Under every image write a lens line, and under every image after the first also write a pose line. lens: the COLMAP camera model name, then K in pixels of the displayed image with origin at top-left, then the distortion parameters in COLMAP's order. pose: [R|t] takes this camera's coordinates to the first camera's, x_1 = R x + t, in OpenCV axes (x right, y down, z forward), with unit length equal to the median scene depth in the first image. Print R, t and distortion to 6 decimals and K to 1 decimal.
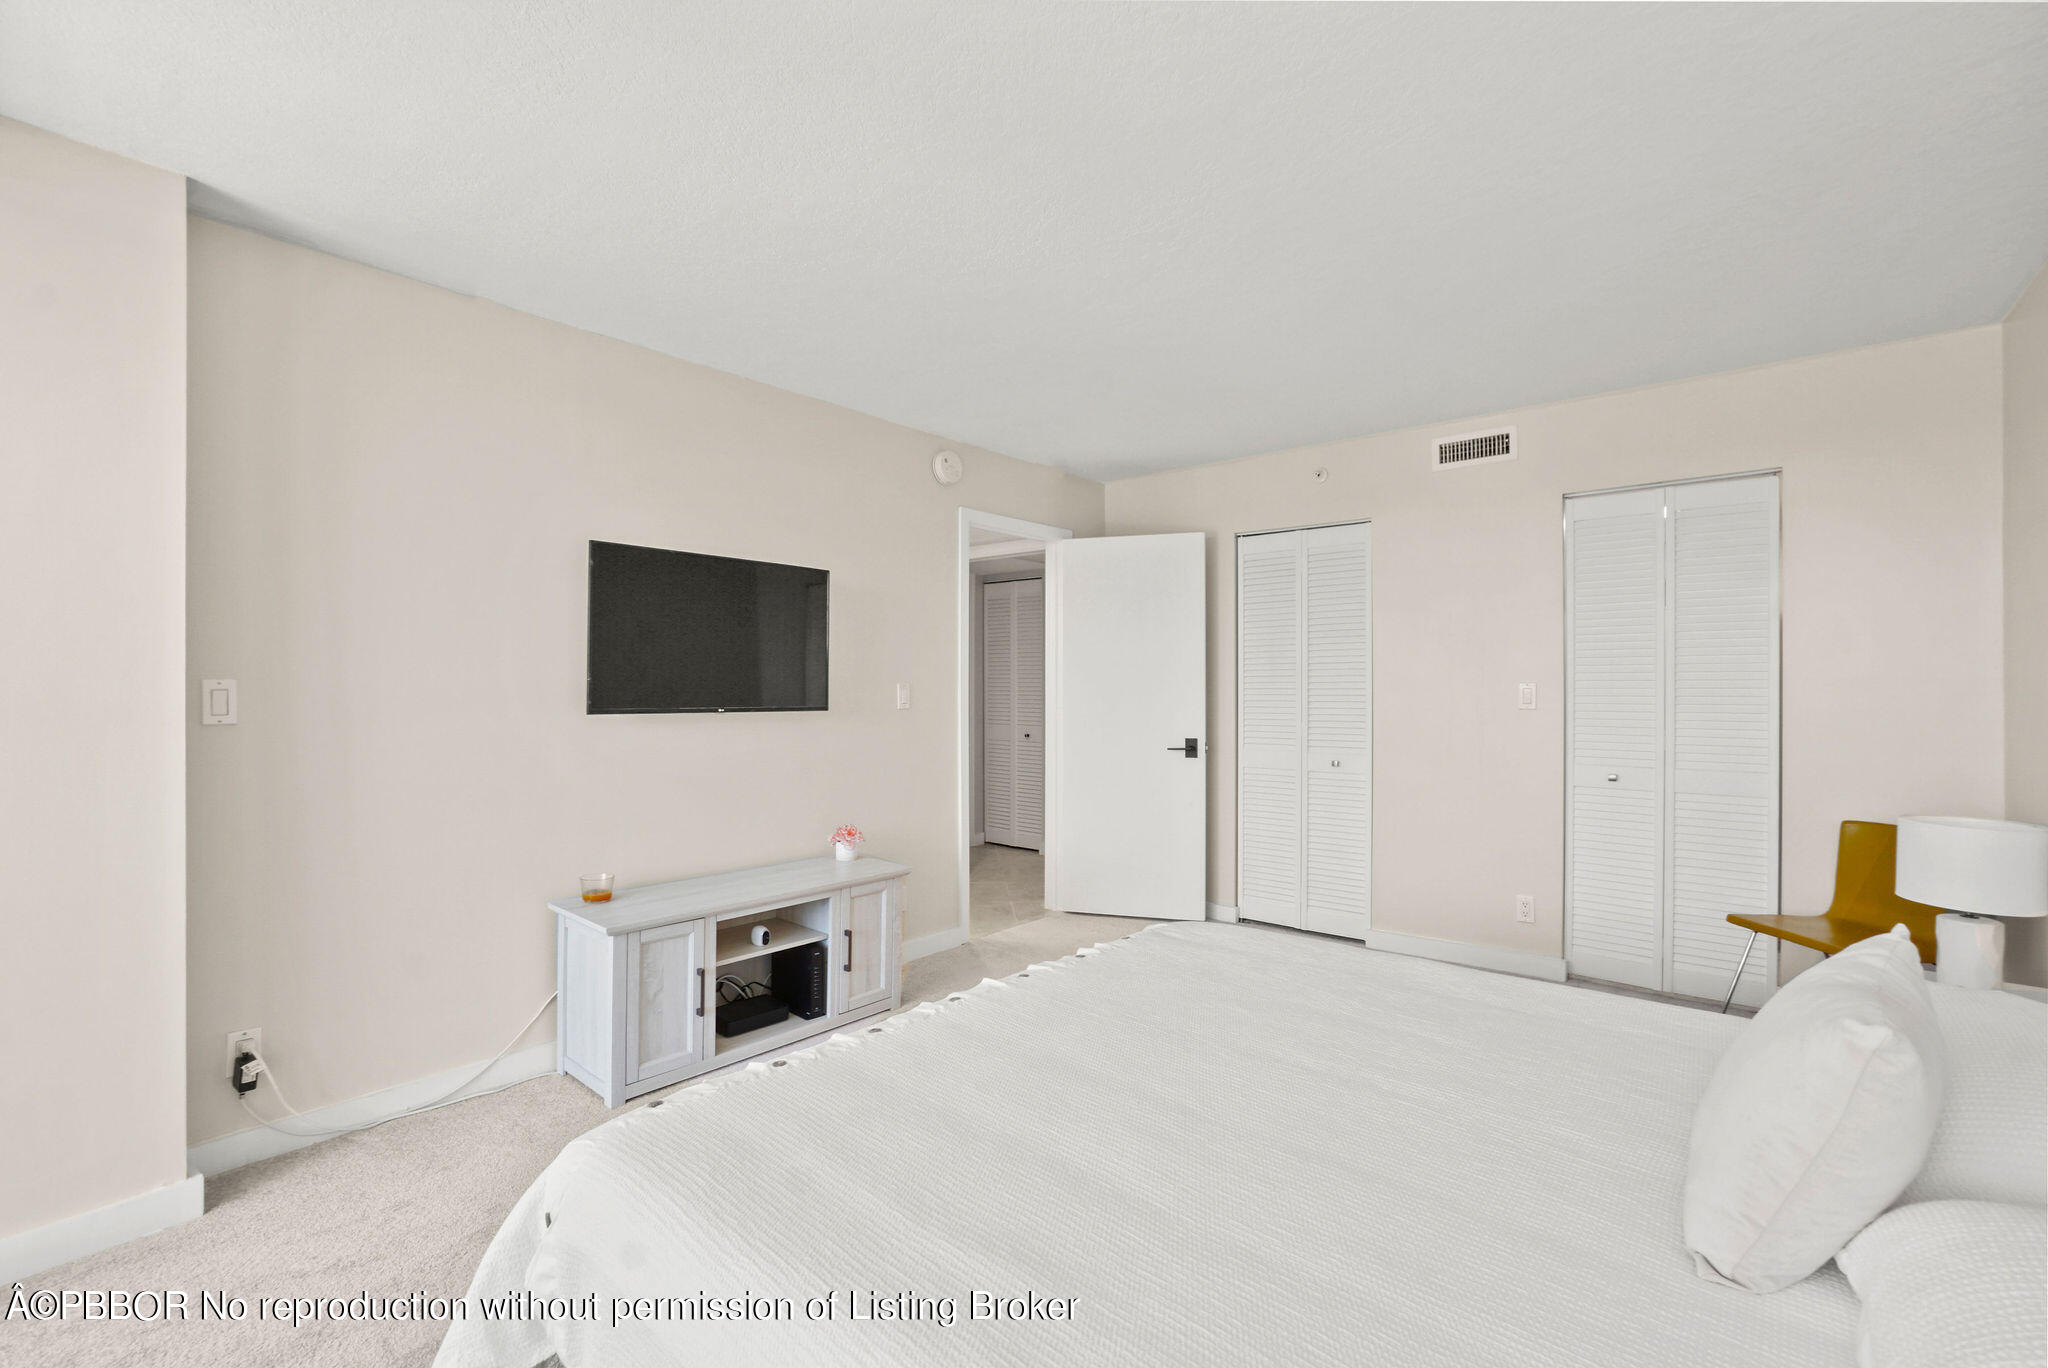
lens RADIAL K [[901.2, 0, 1012.1], [0, 901.2, 693.6], [0, 0, 1]] dist [-0.025095, 0.000486]
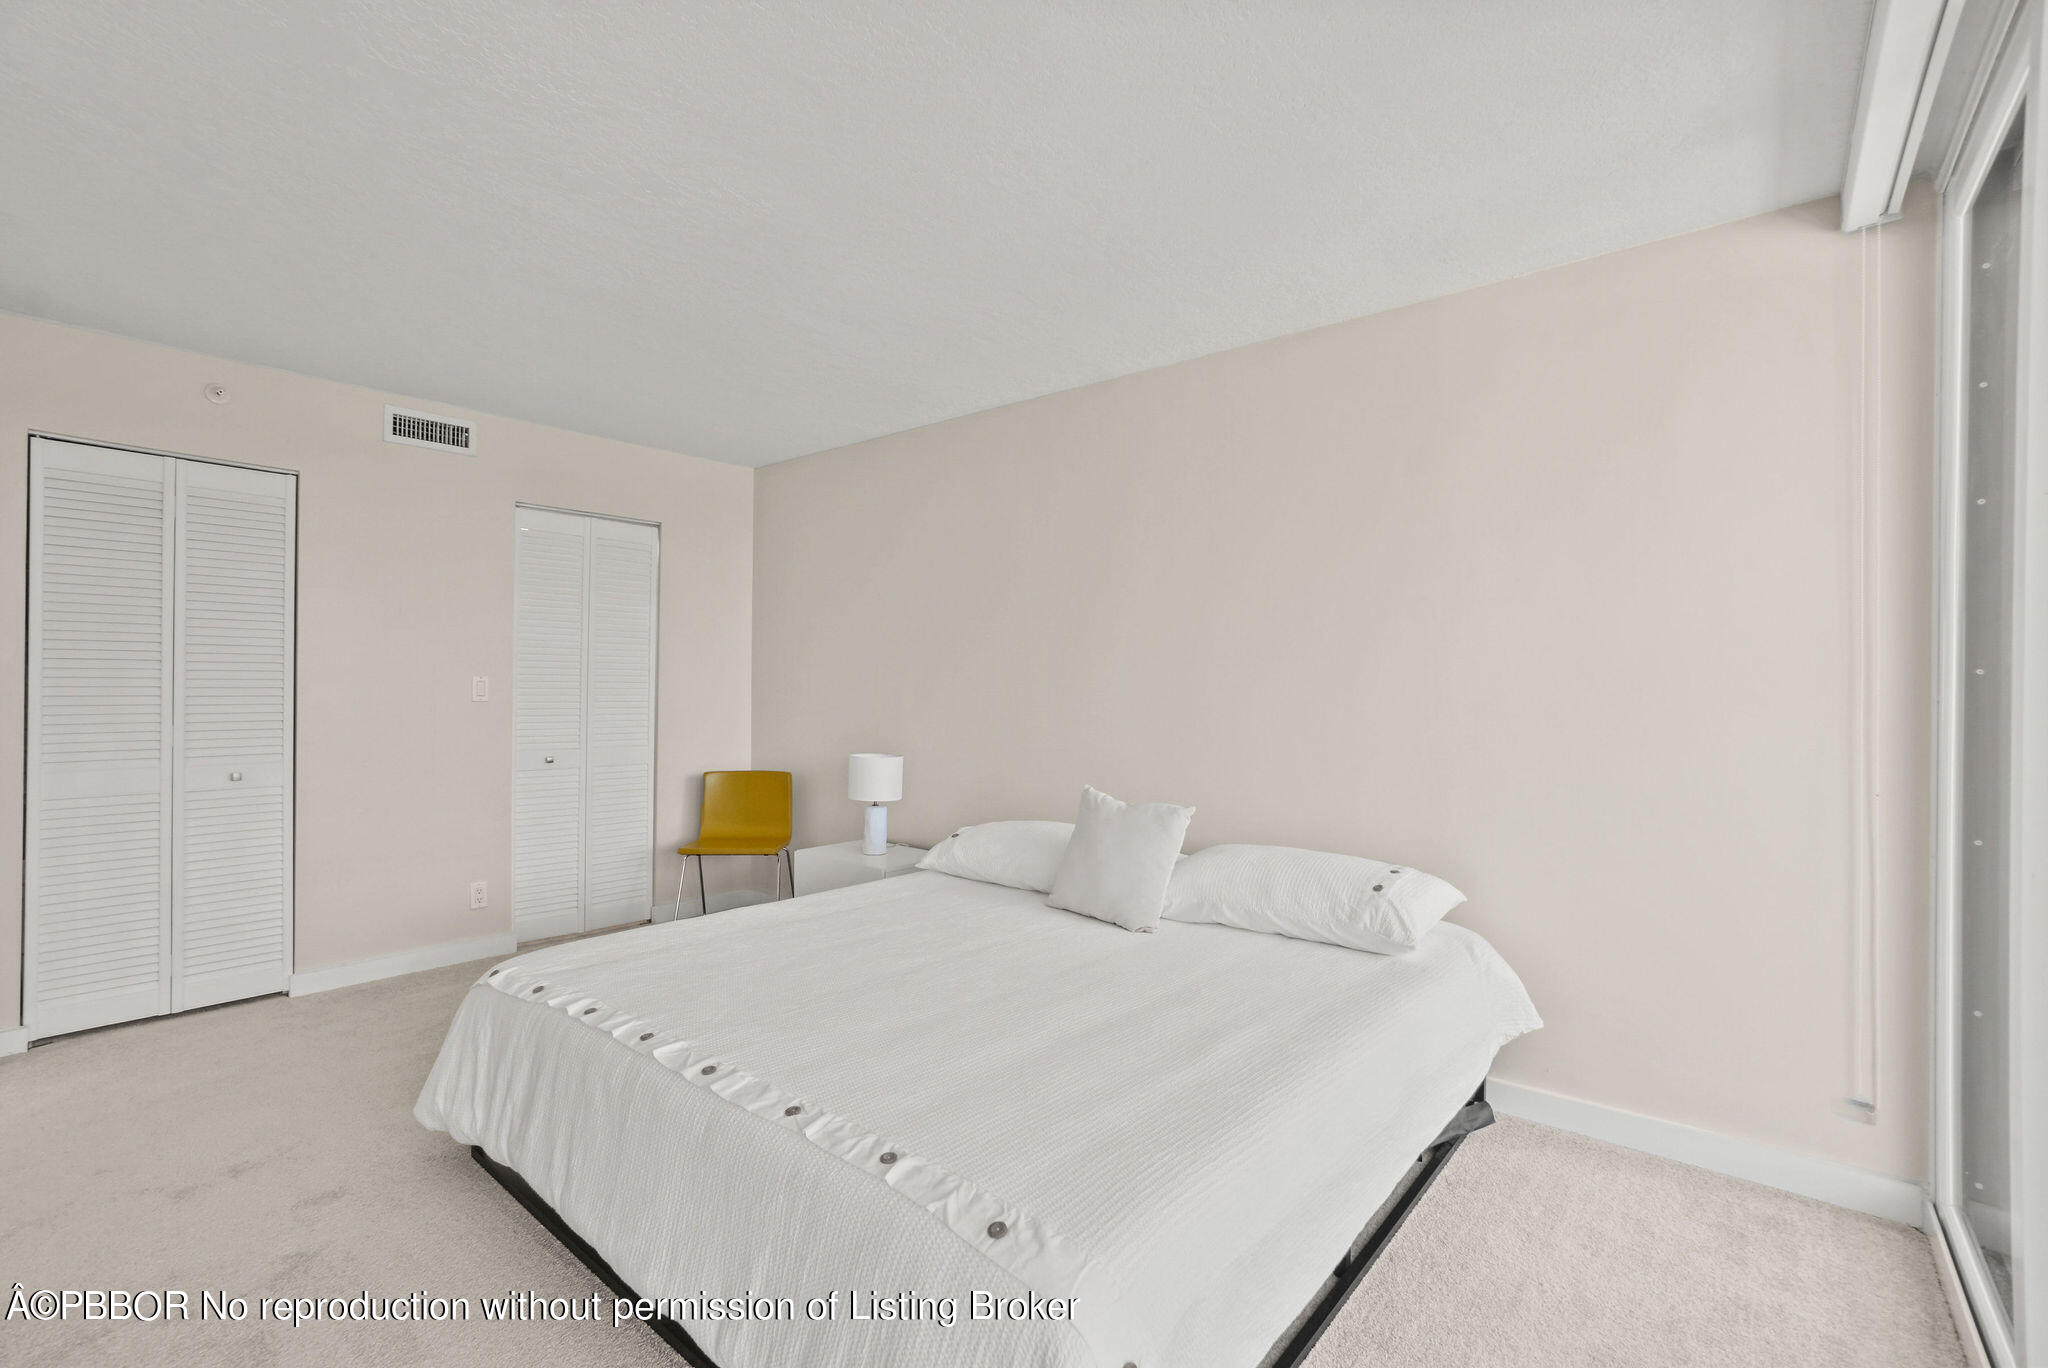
lens RADIAL K [[901.2, 0, 1012.1], [0, 901.2, 693.6], [0, 0, 1]] dist [-0.025095, 0.000486]
pose [[-0.003889, -0.006533, 0.999971, -0.455533], [-0.003183, 0.999974, 0.006521, -0.000265], [-0.999987, -0.003157, -0.003910, 0.389443]]
